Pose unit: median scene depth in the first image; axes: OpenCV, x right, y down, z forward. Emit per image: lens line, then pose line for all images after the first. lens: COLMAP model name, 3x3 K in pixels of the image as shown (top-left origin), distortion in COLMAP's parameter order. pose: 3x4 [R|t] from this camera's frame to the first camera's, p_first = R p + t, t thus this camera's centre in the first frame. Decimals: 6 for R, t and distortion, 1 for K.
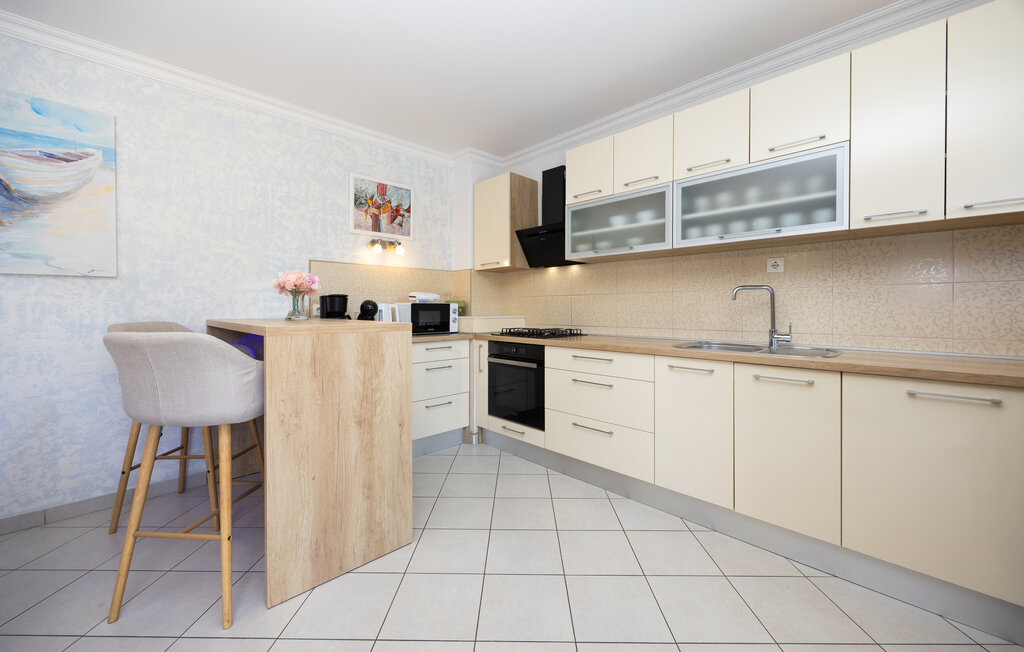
lens RADIAL K [[404.7, 0, 508.7], [0, 404.7, 320.4], [0, 0, 1]] dist [-0.000139, 0.000076]
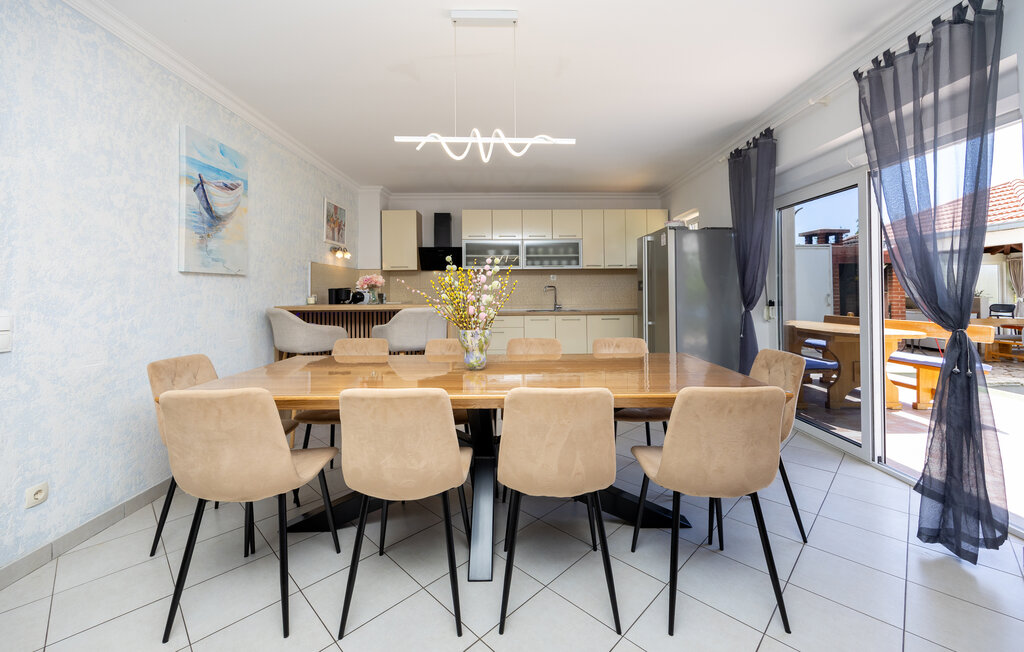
lens RADIAL K [[410.2, 0, 520.3], [0, 410.2, 292.5], [0, 0, 1]] dist [-0.000184, -0.000062]
pose [[0.679243, -0.003715, 0.733904, -1.440378], [0.030683, 0.999257, -0.023339, 0.010333], [-0.733272, 0.038372, 0.678852, -0.618465]]
